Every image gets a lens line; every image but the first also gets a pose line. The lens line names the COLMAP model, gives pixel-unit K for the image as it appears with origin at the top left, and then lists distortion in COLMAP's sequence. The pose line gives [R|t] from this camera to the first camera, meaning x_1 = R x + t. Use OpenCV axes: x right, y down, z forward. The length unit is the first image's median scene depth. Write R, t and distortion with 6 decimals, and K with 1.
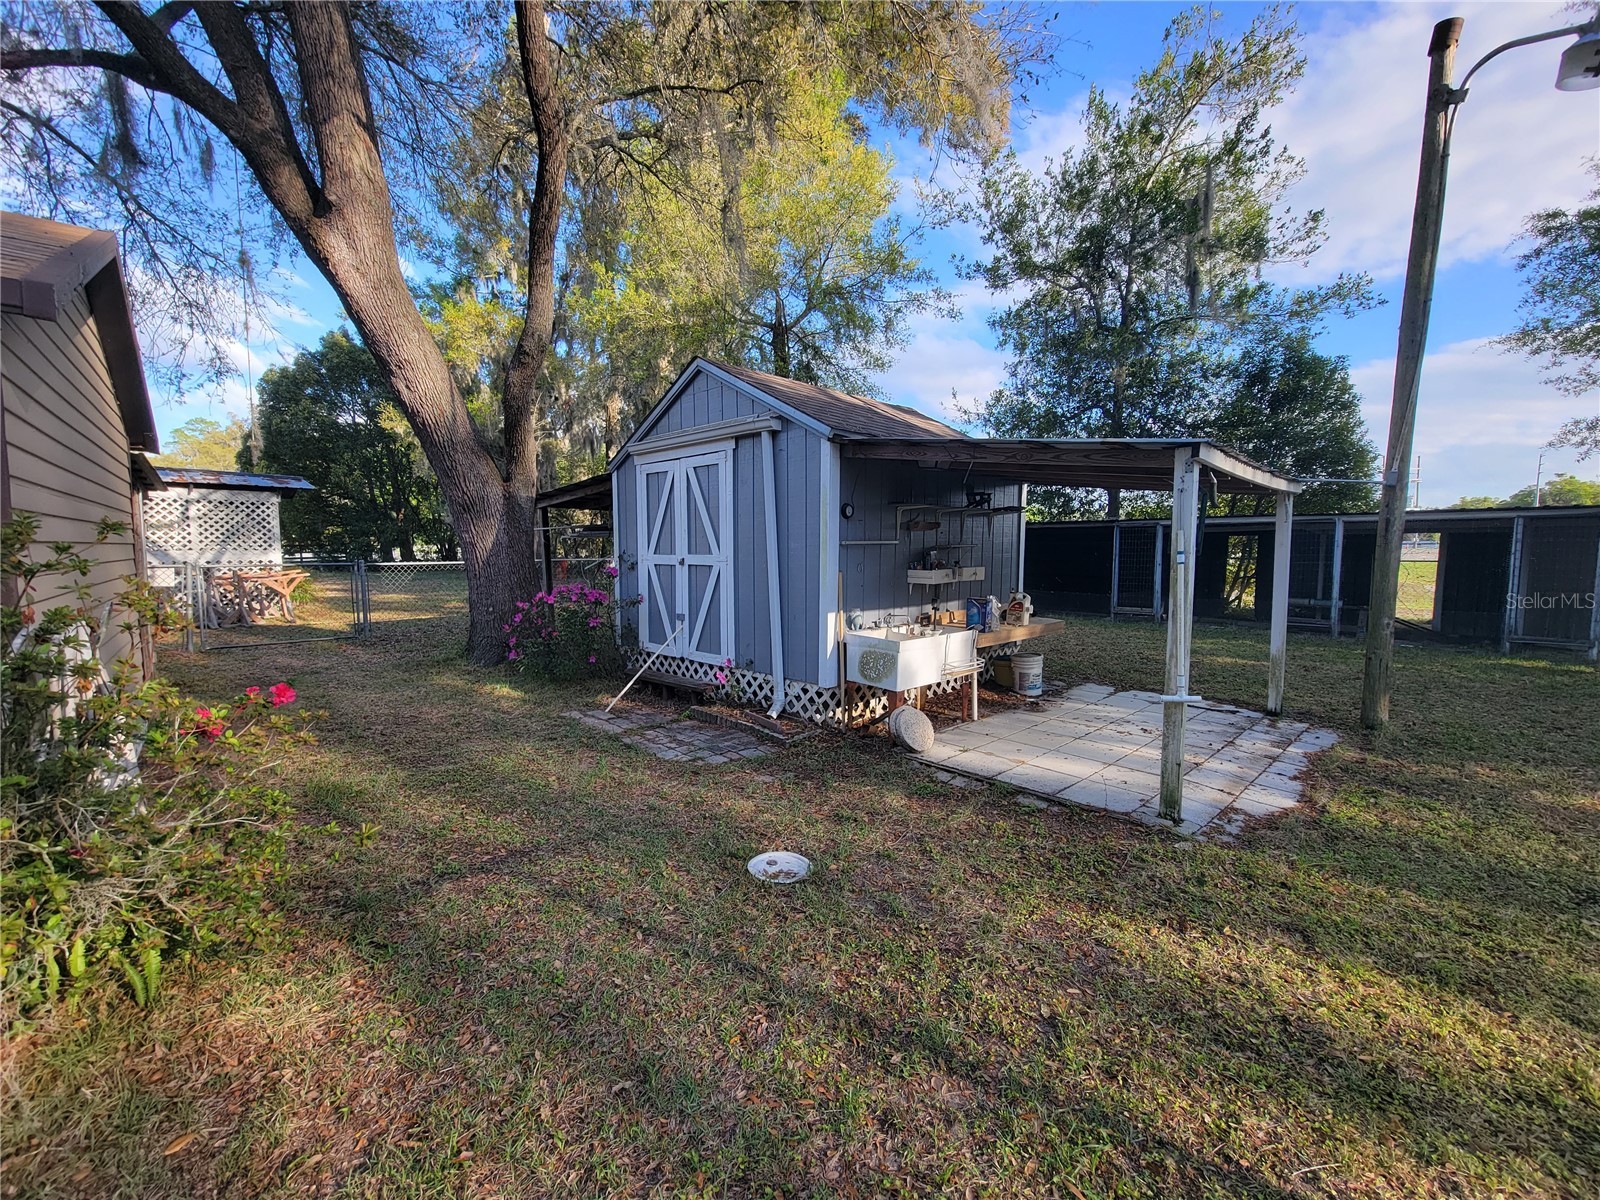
lens RADIAL K [[655.7, 0, 801.6], [0, 655.7, 608.1], [0, 0, 1]] dist [-0.002411, -0.000521]
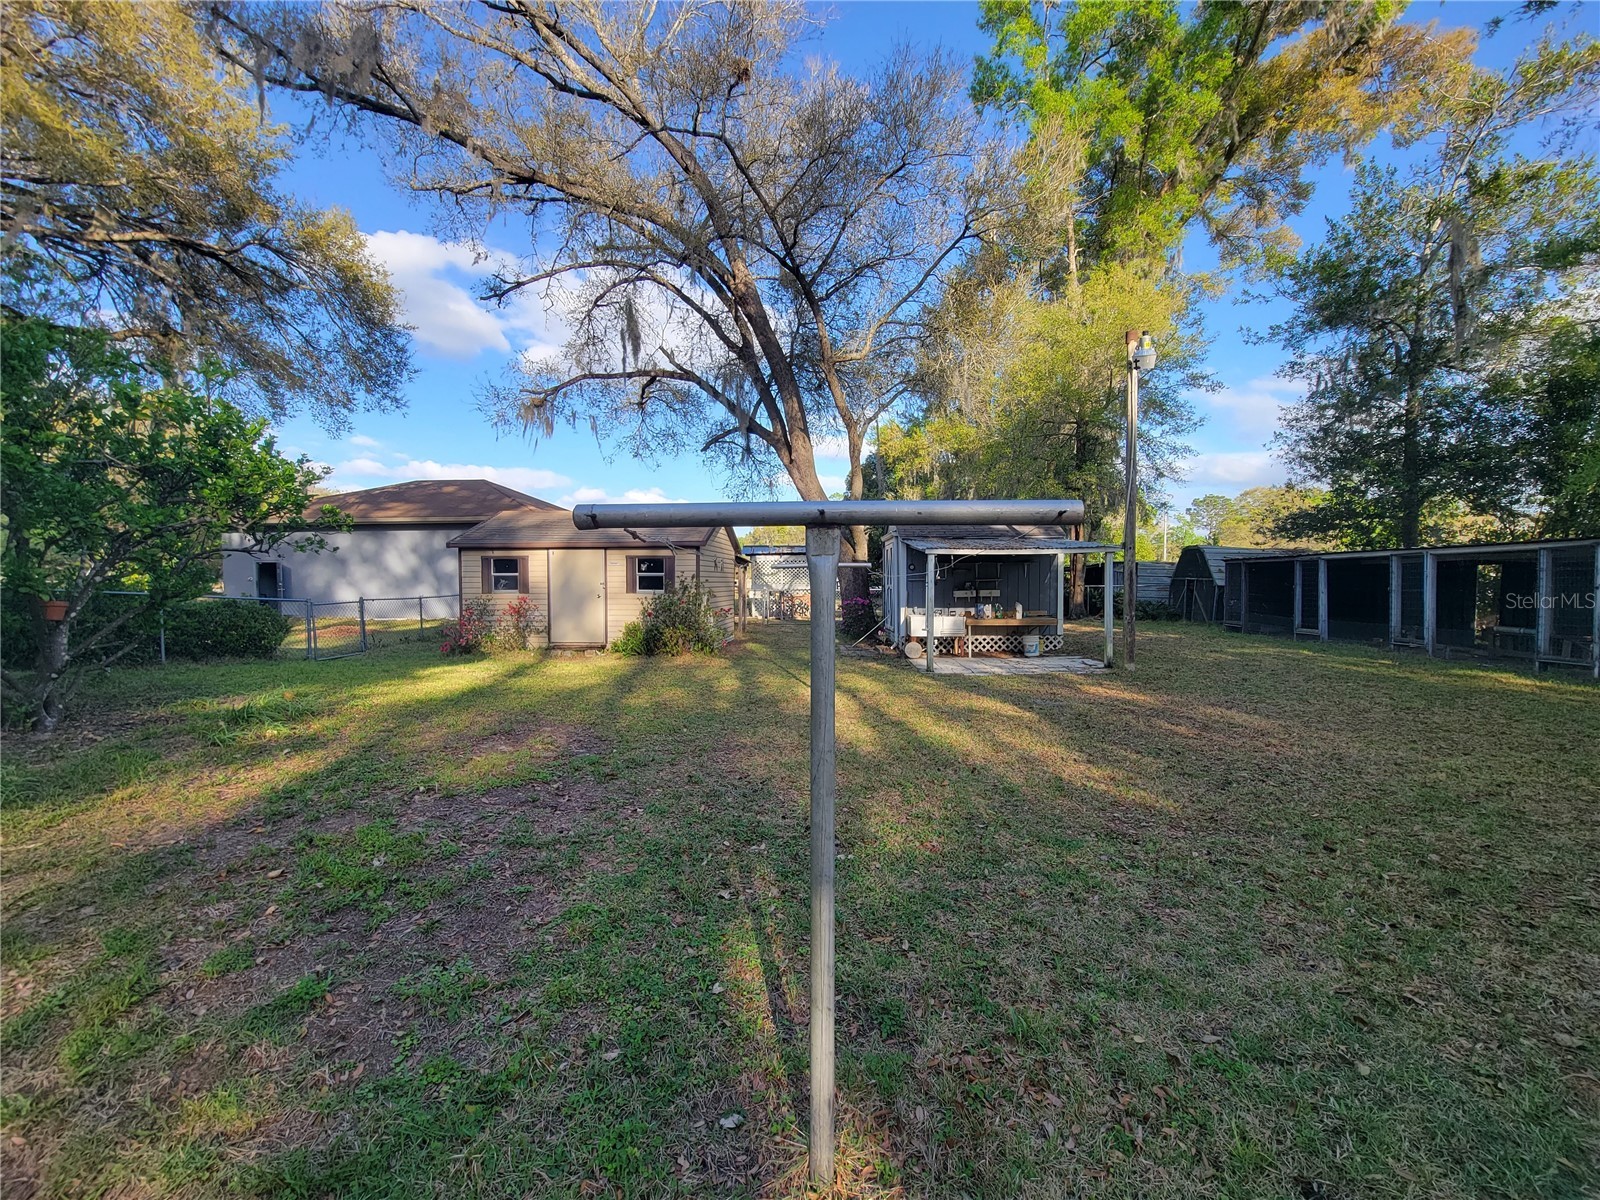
lens RADIAL K [[655.7, 0, 801.6], [0, 655.7, 608.1], [0, 0, 1]] dist [-0.002411, -0.000521]
pose [[0.693553, 0.021736, -0.720078, 0.682131], [-0.057089, 0.998060, -0.024859, 0.041050], [0.718140, 0.058349, 0.693448, -0.447078]]
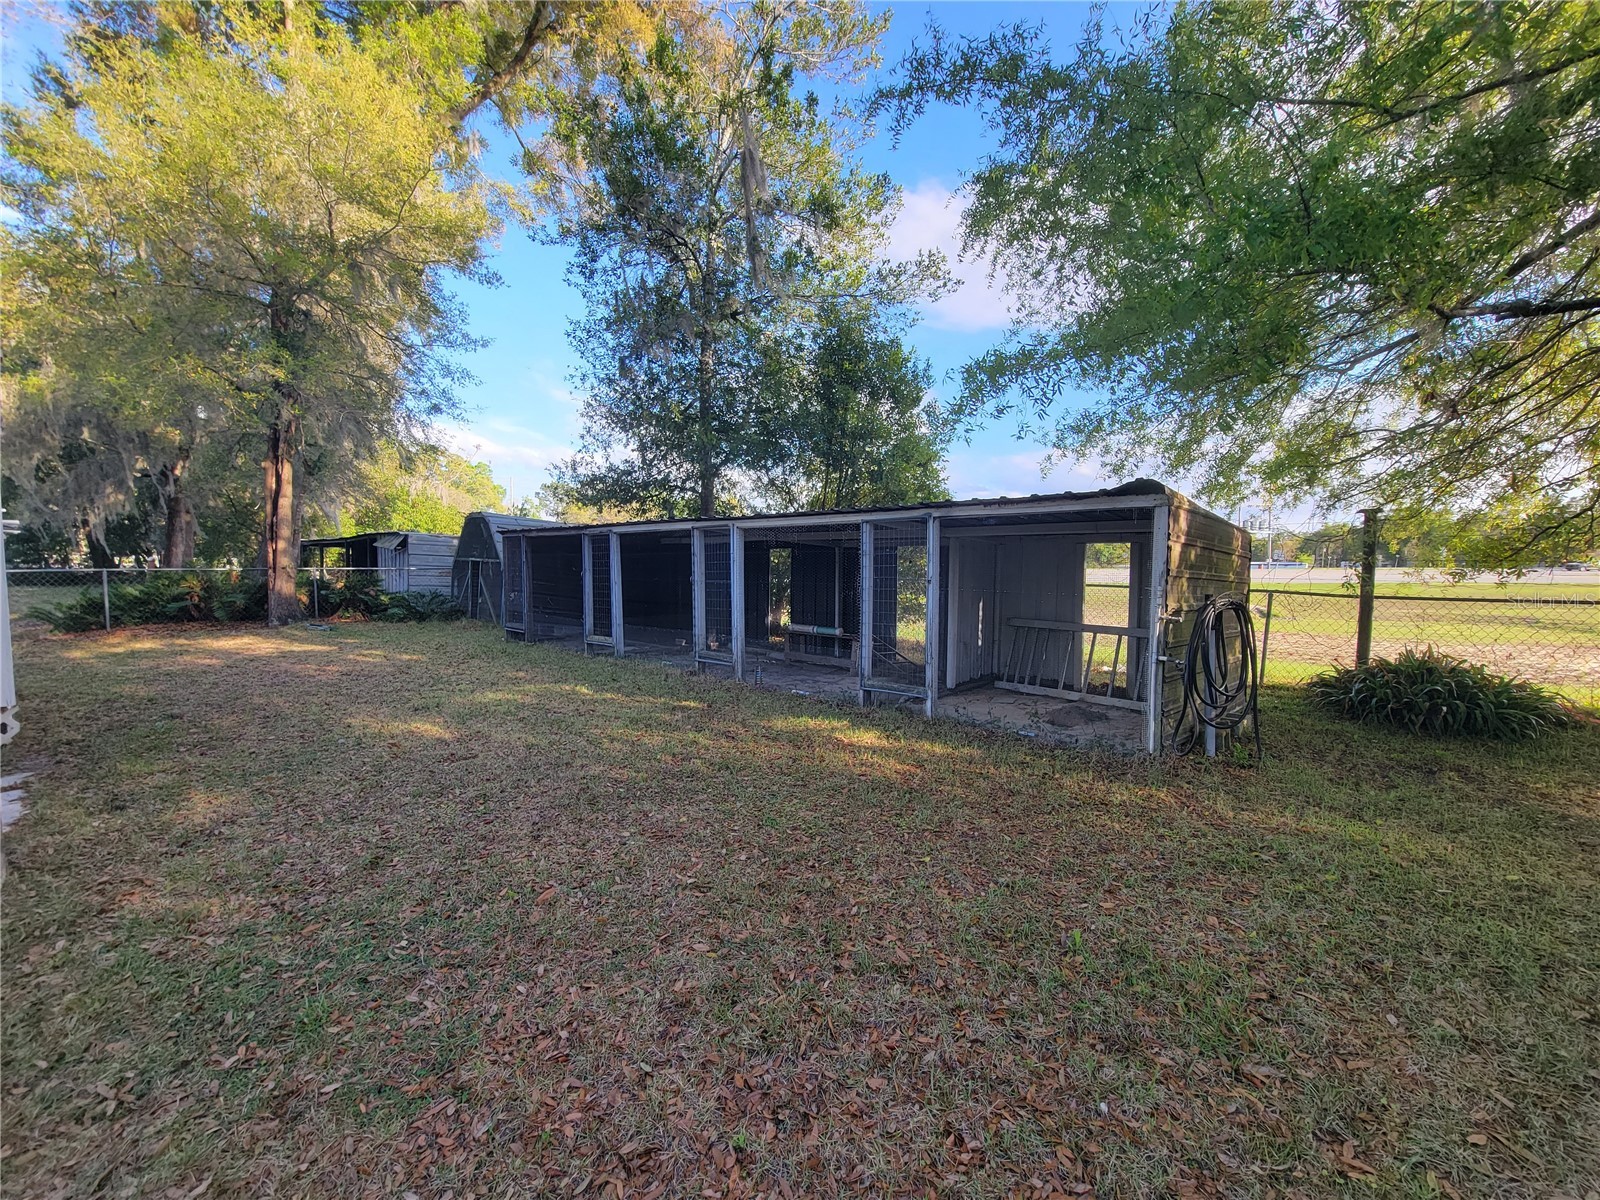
lens RADIAL K [[655.7, 0, 801.6], [0, 655.7, 608.1], [0, 0, 1]] dist [-0.002411, -0.000521]
pose [[0.995009, 0.002528, 0.099755, 0.633939], [-0.000195, 0.999726, -0.023391, -0.013966], [-0.099787, 0.023255, 0.994737, 0.161088]]
